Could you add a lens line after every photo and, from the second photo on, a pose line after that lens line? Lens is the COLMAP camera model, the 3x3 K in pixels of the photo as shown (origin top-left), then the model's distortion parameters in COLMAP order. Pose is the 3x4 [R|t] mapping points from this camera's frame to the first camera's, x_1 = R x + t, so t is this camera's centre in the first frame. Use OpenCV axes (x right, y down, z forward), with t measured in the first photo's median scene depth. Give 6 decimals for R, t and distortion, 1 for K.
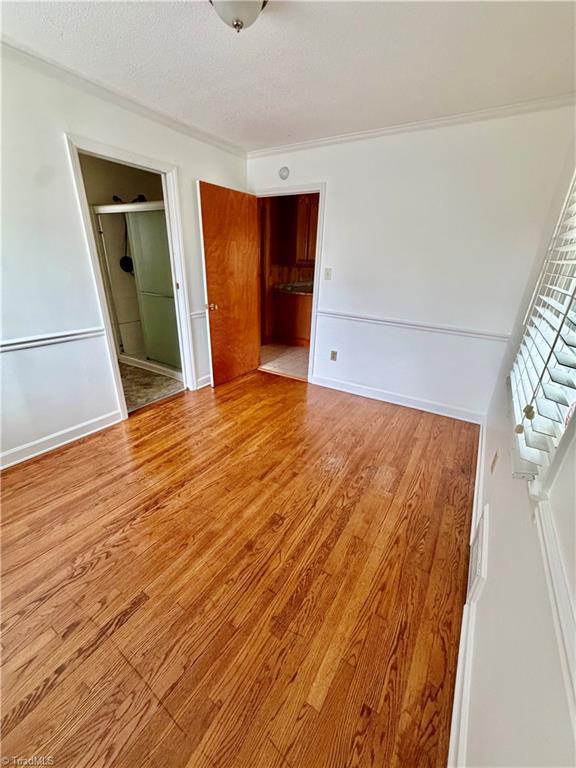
lens RADIAL K [[307.4, 0, 289.1], [0, 307.4, 385.8], [0, 0, 1]] dist [0.000582, 0.000193]
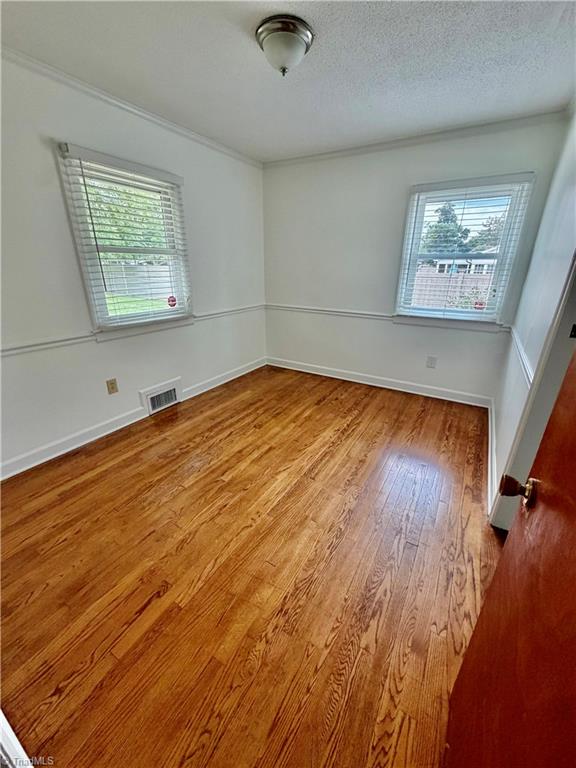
lens RADIAL K [[307.4, 0, 291.1], [0, 307.4, 385.3], [0, 0, 1]] dist [0.000582, 0.000193]
pose [[-0.998659, -0.034983, -0.038152, -0.117551], [-0.051672, 0.717483, 0.694657, -0.682310], [0.003072, 0.695697, -0.718329, 1.677540]]
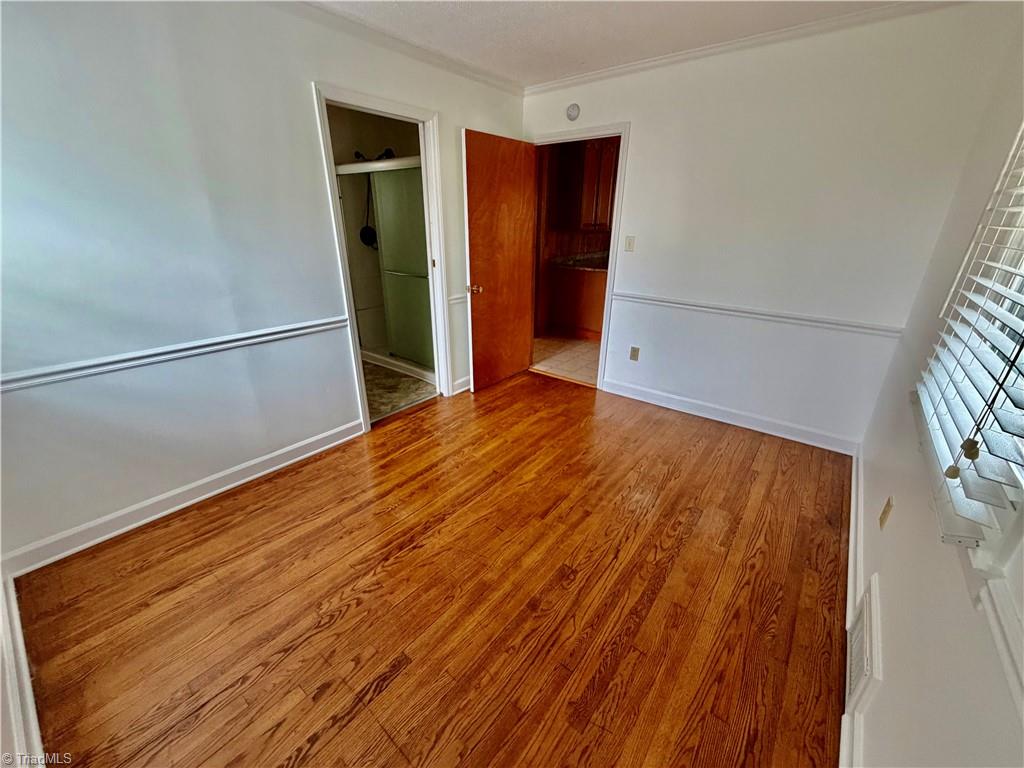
lens RADIAL K [[409.8, 0, 510.4], [0, 409.8, 385.9], [0, 0, 1]] dist [0.000582, 0.000193]
pose [[0.993164, 0.019914, -0.115013, -0.060667], [-0.020957, 0.999749, -0.007859, -0.011274], [0.114828, 0.010215, 0.993333, -0.018601]]
